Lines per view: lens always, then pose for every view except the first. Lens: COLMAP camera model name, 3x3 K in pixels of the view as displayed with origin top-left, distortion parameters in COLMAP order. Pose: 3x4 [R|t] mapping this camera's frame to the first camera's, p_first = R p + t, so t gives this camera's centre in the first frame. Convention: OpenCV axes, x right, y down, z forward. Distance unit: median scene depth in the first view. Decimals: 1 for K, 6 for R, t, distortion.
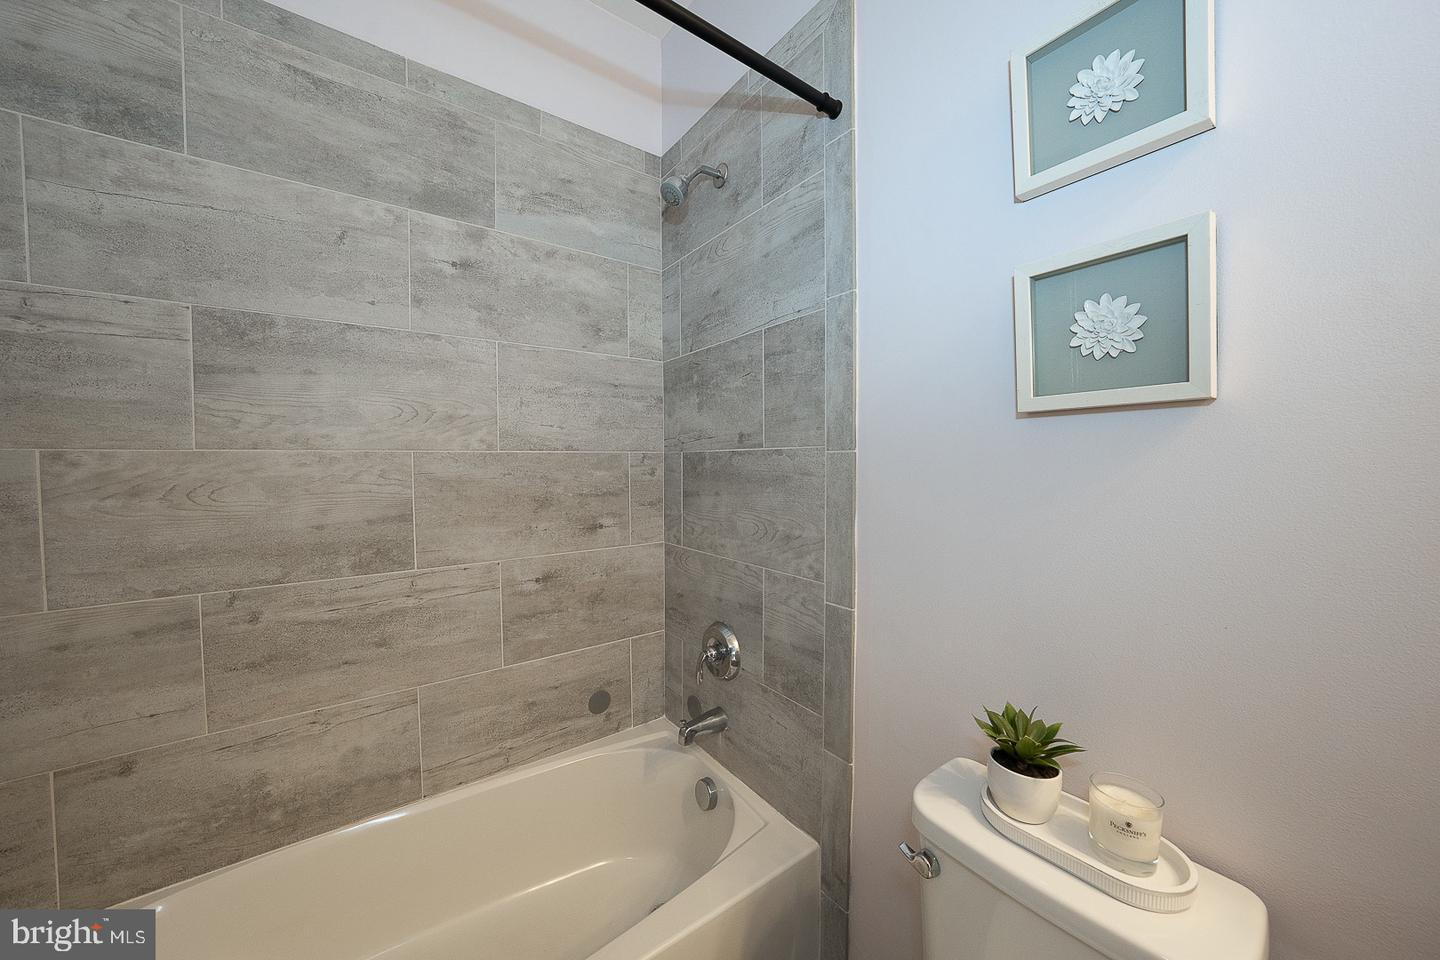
lens RADIAL K [[498.0, 0, 724.2], [0, 498.0, 478.4], [0, 0, 1]] dist [-0.025225, 0.005623]
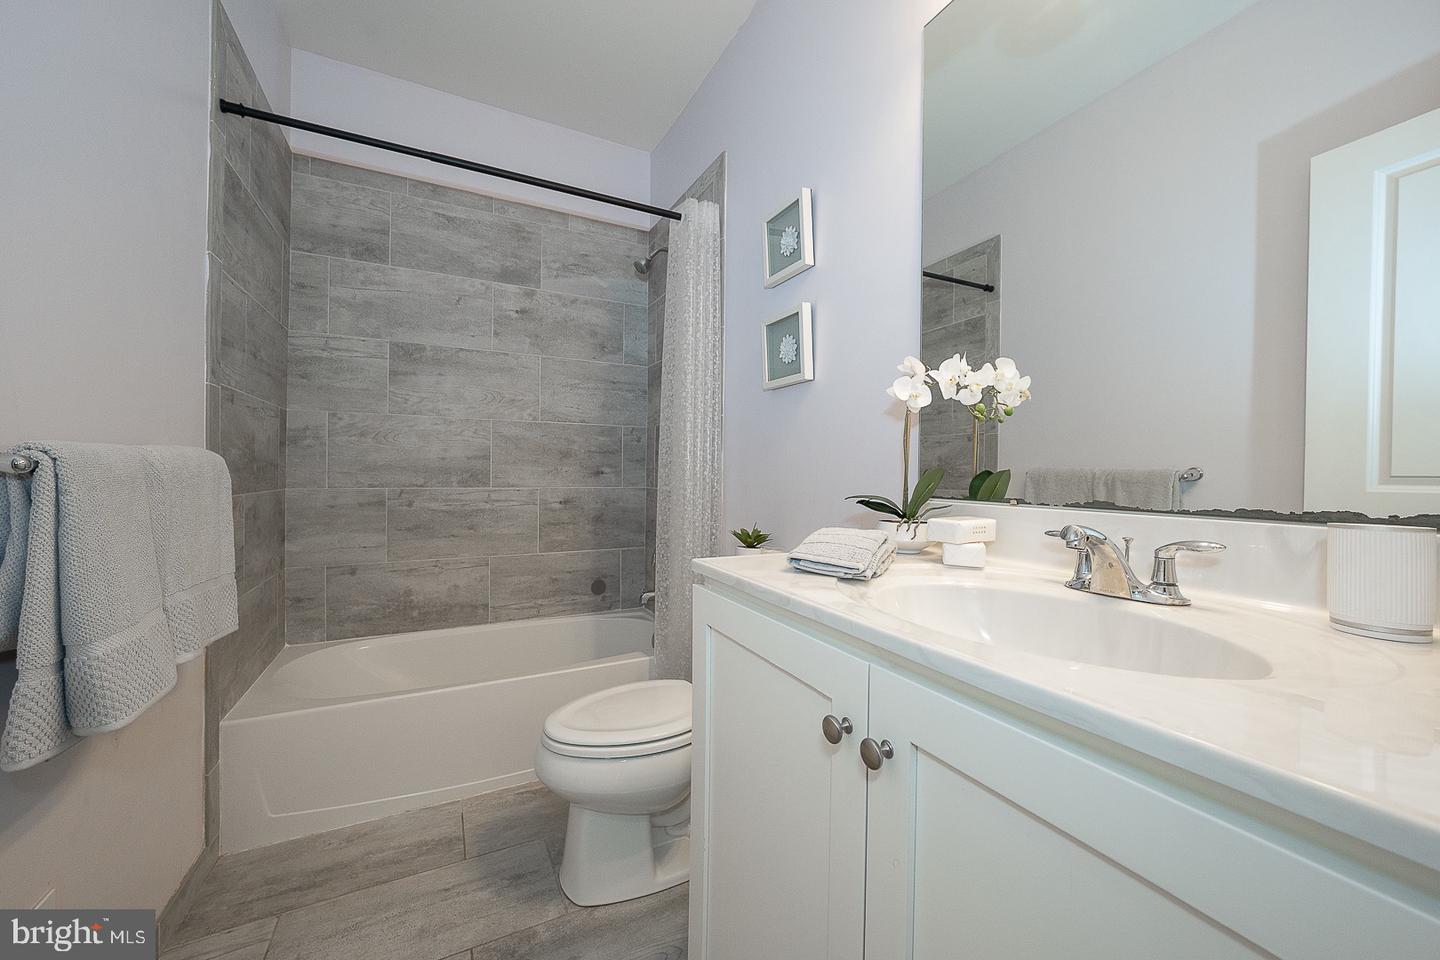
lens RADIAL K [[547.0, 0, 723.7], [0, 547.0, 476.7], [0, 0, 1]] dist [-0.010166, -0.000003]
pose [[0.989772, 0.016390, -0.141715, 0.477727], [-0.020358, 0.999439, -0.026593, 0.189906], [0.141200, 0.029206, 0.989550, -0.822162]]
